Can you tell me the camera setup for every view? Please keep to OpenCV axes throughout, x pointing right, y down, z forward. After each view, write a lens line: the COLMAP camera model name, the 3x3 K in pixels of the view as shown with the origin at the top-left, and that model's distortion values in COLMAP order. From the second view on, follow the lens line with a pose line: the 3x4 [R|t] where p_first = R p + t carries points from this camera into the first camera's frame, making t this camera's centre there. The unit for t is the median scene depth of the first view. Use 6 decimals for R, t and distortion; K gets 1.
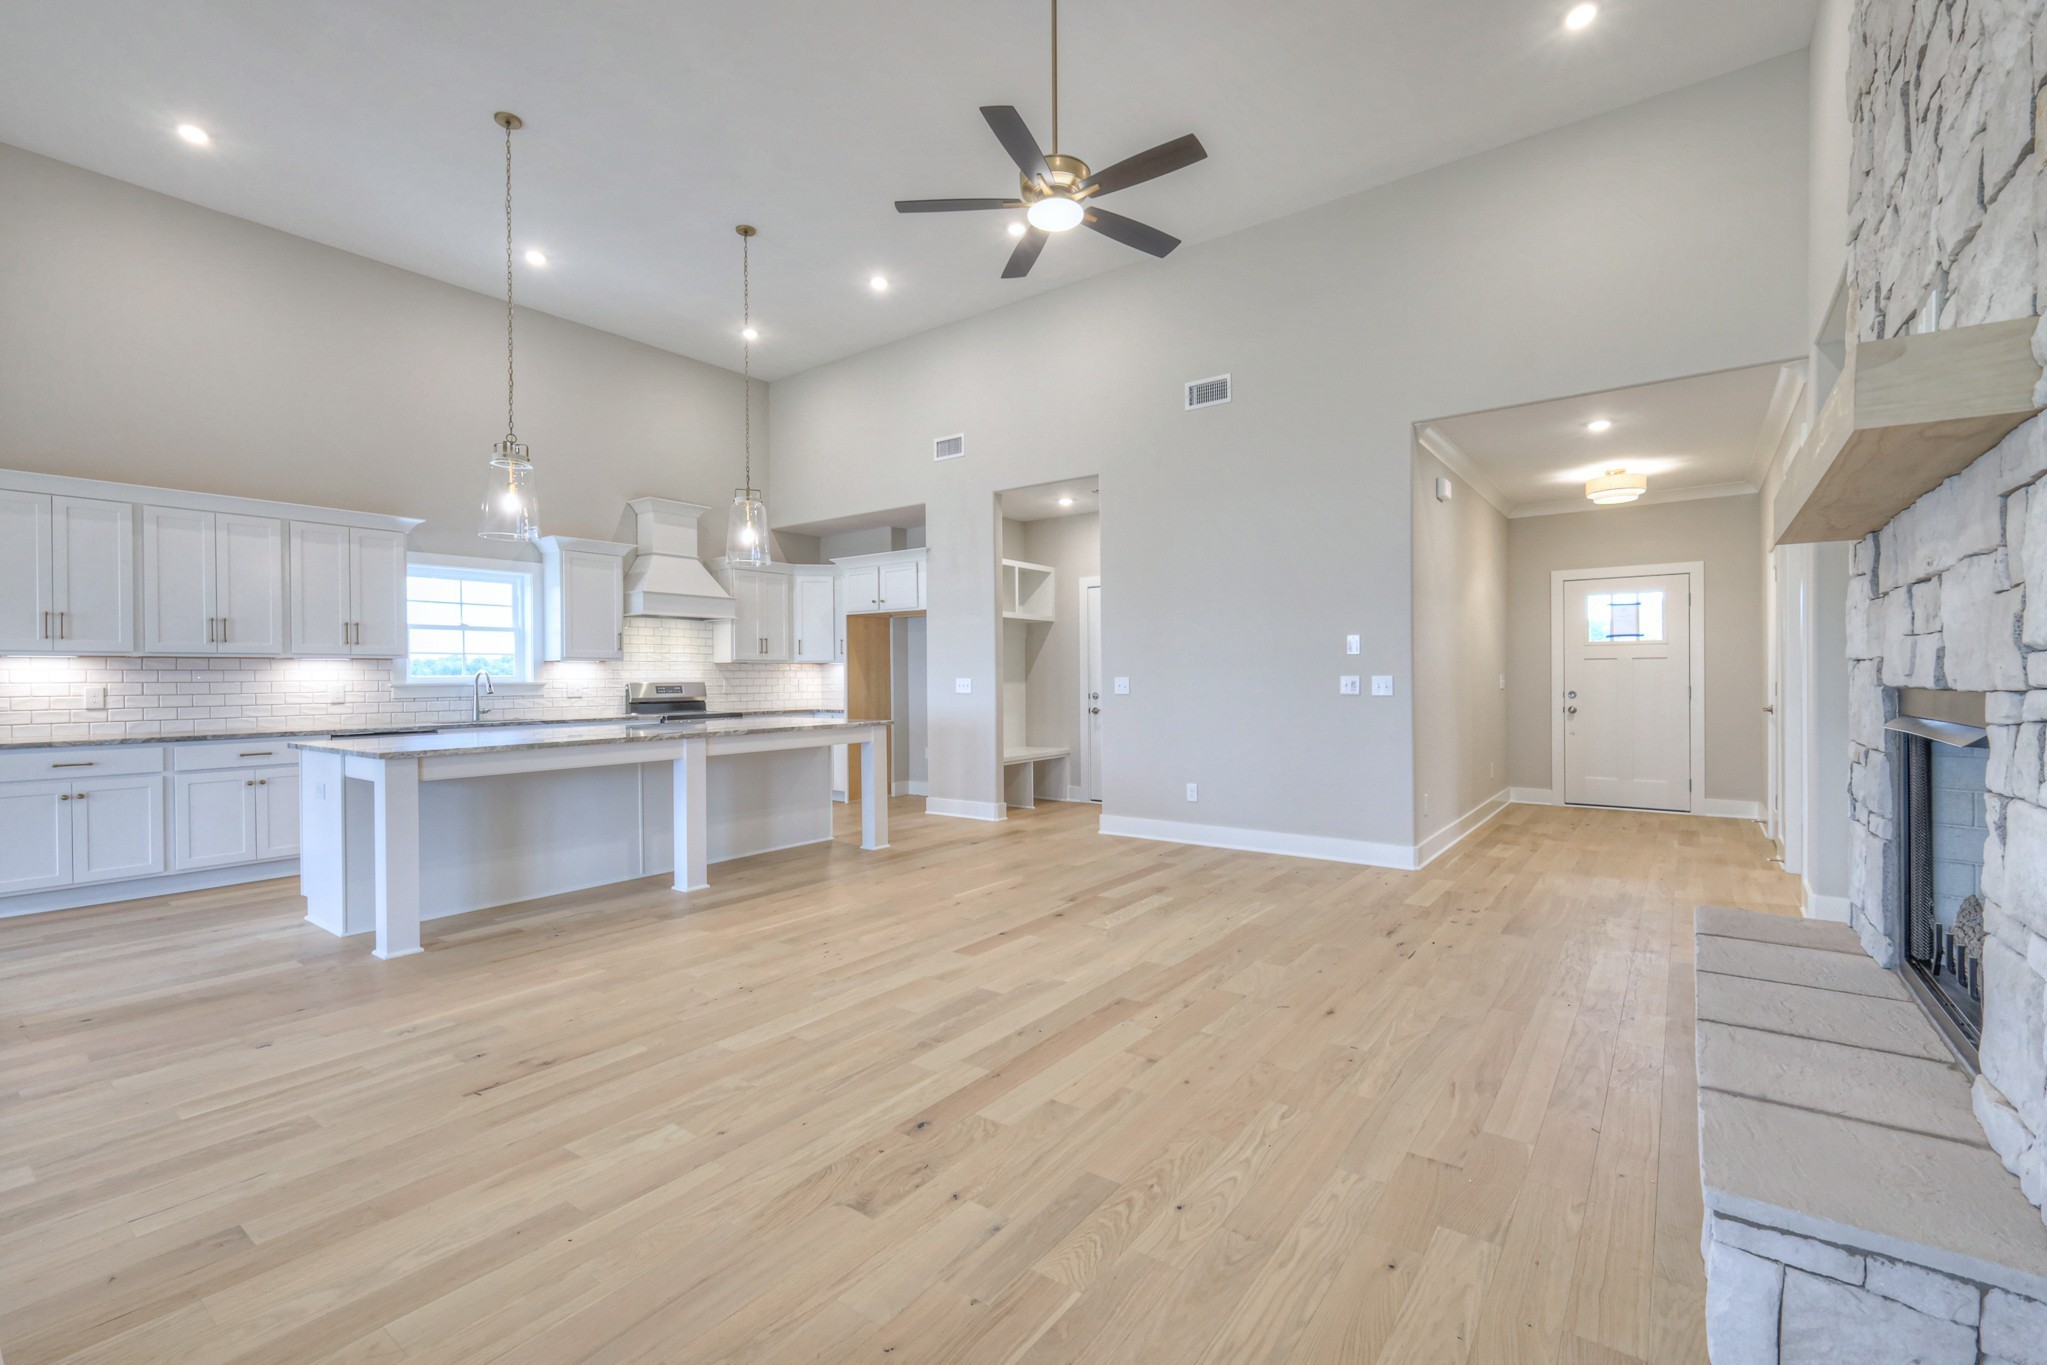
lens RADIAL K [[888.4, 0, 1028.5], [0, 888.4, 683.4], [0, 0, 1]] dist [0.003039, -0.000402]
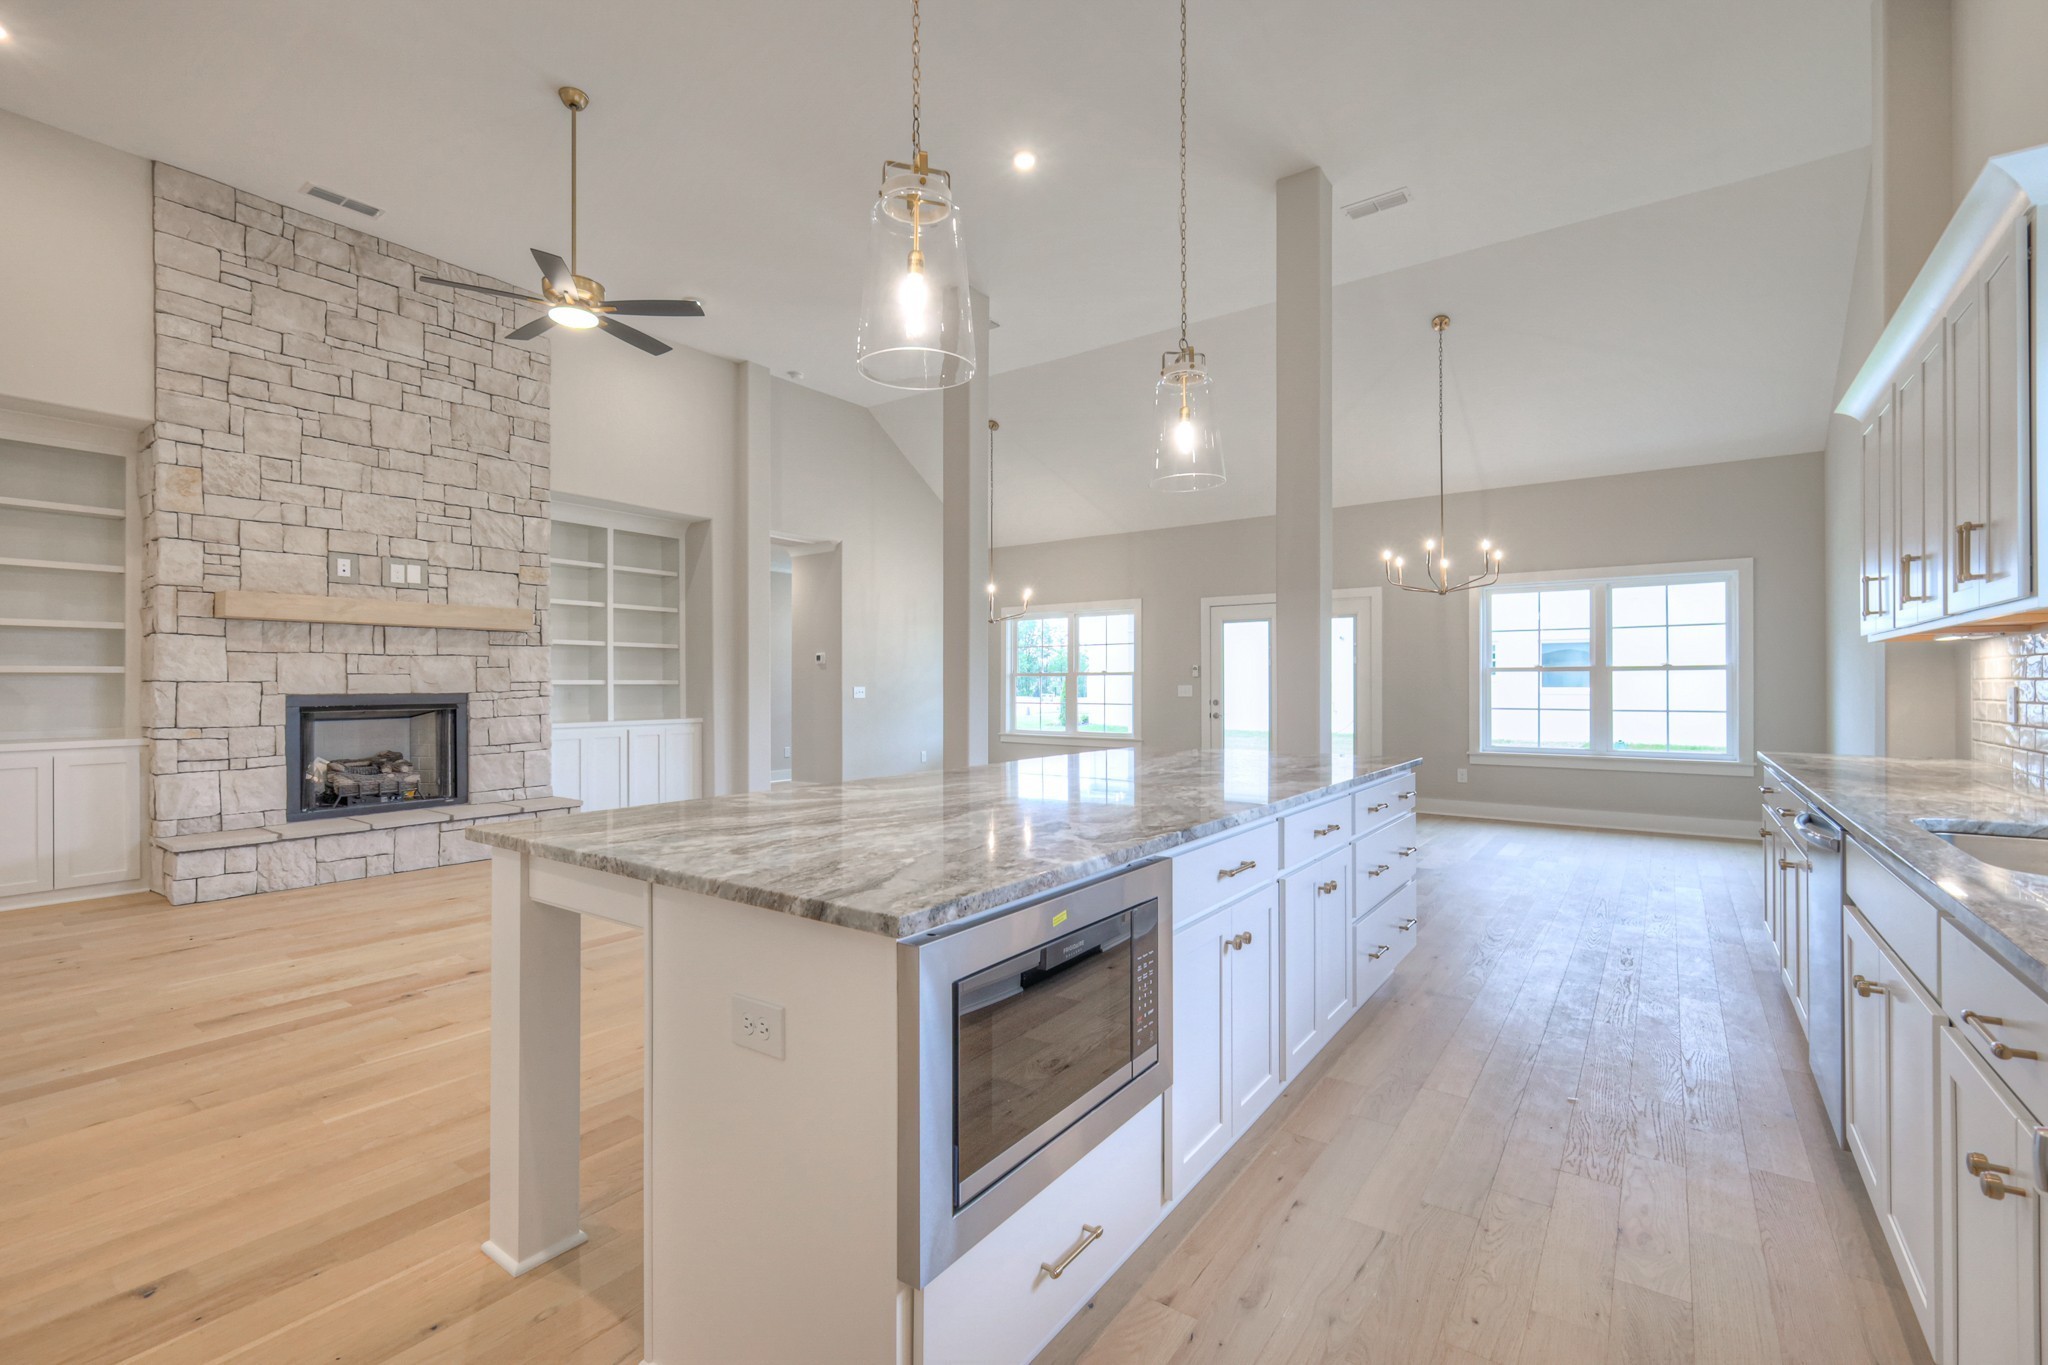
lens RADIAL K [[888.8, 0, 1023.8], [0, 888.8, 681.0], [0, 0, 1]] dist [0.003039, -0.000402]
pose [[-0.999889, 0.010419, -0.010675, -0.390193], [0.010376, 0.999938, 0.004146, -0.008578], [0.010717, 0.004035, -0.999934, 1.511722]]
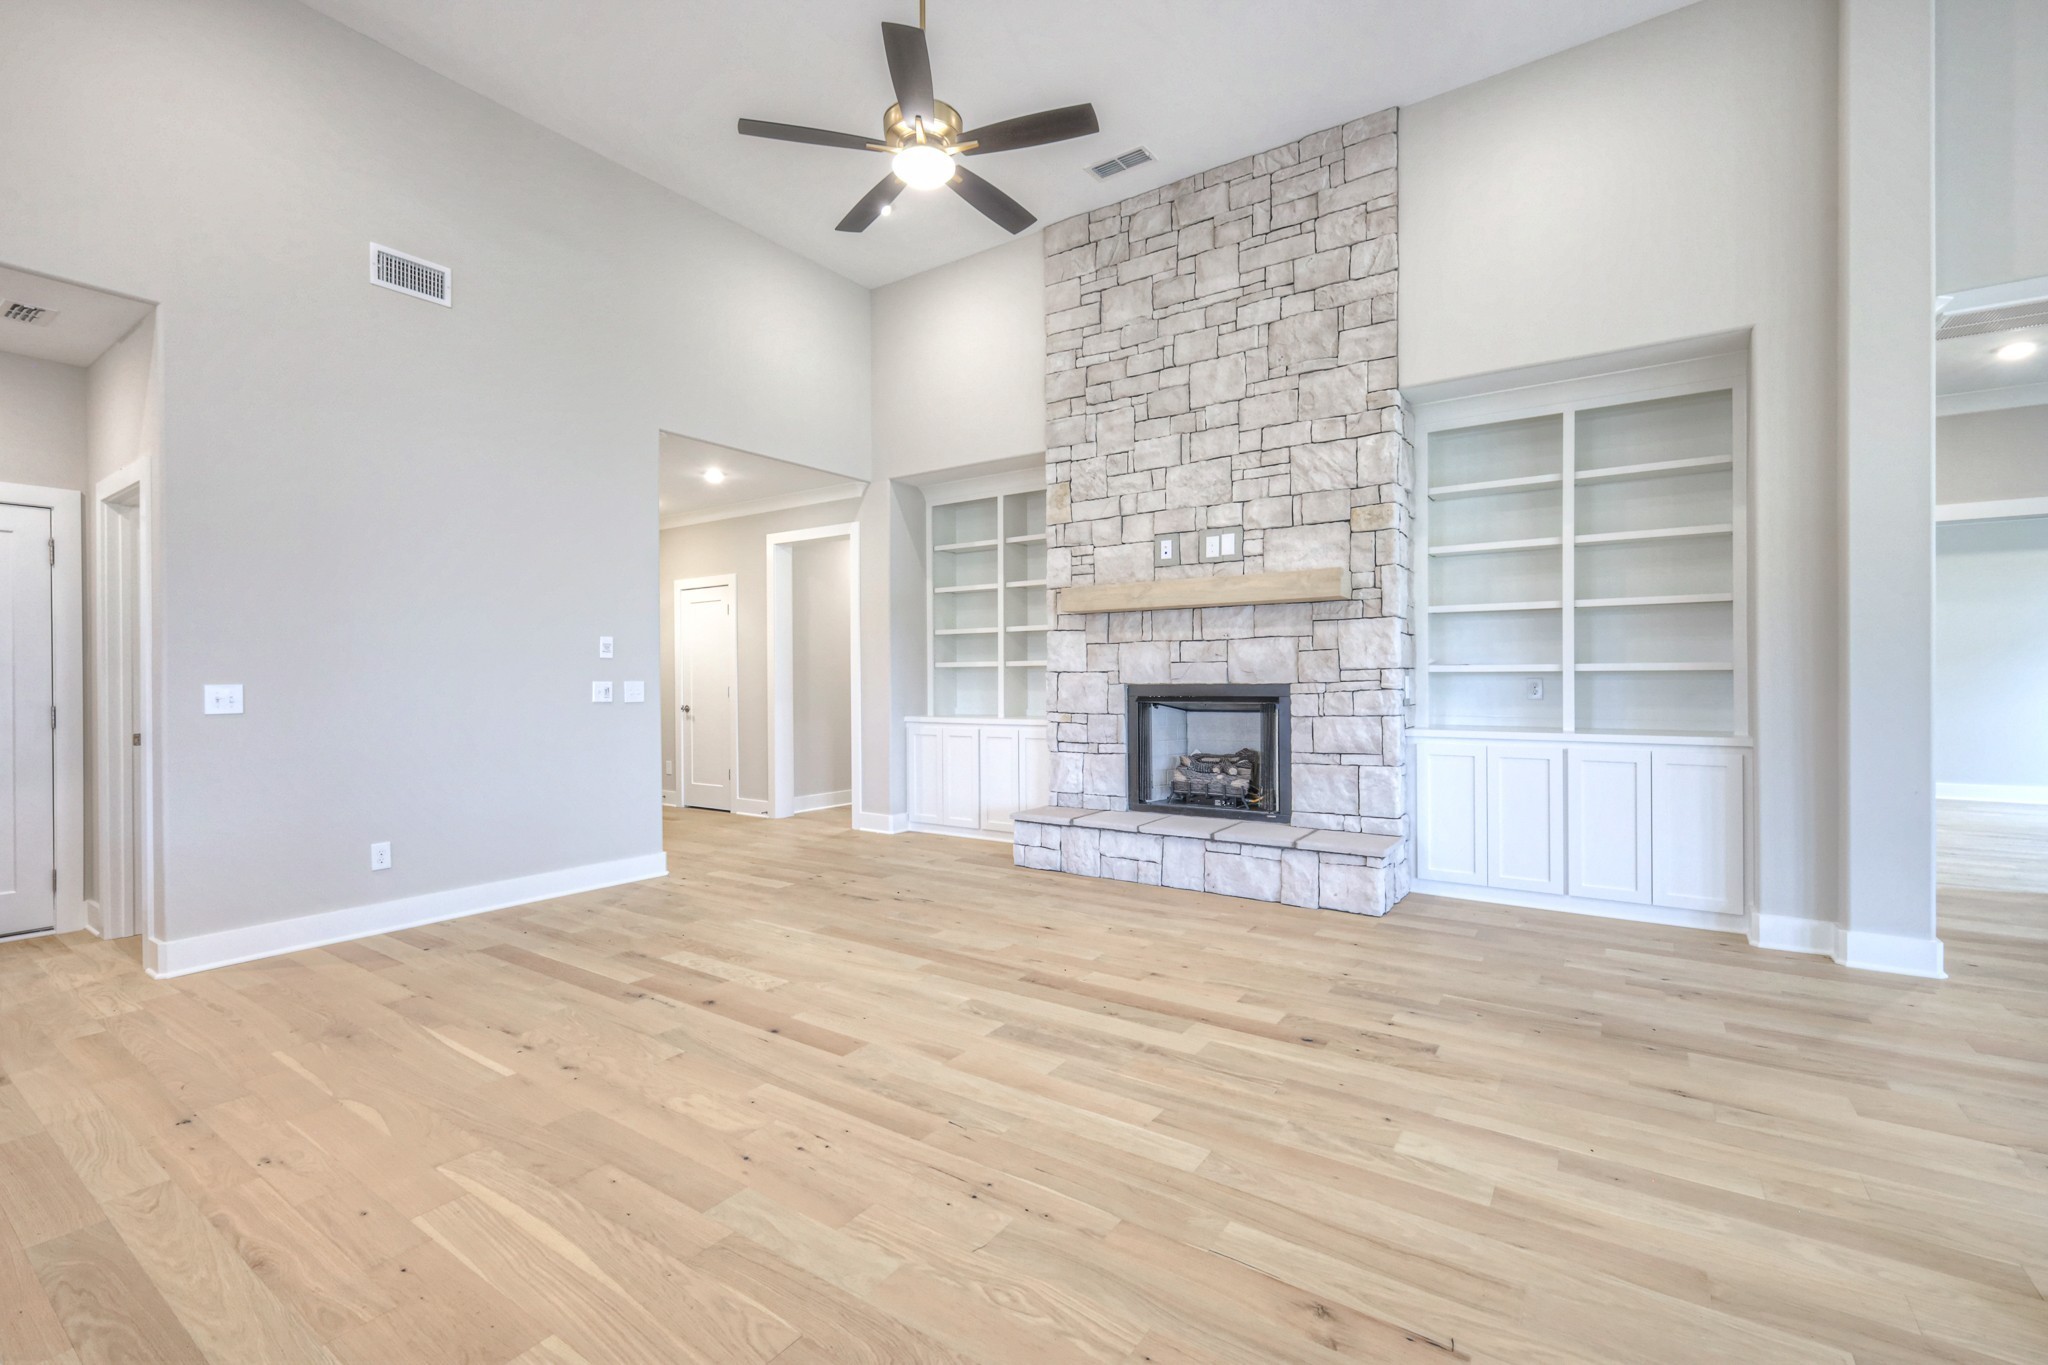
lens RADIAL K [[888.8, 0, 1024.4], [0, 888.8, 679.6], [0, 0, 1]] dist [0.003039, -0.000402]
pose [[-0.033220, 0.005600, 0.999432, -0.585260], [0.014867, 0.999876, -0.005109, 0.000811], [-0.999337, 0.014689, -0.033299, 0.624969]]
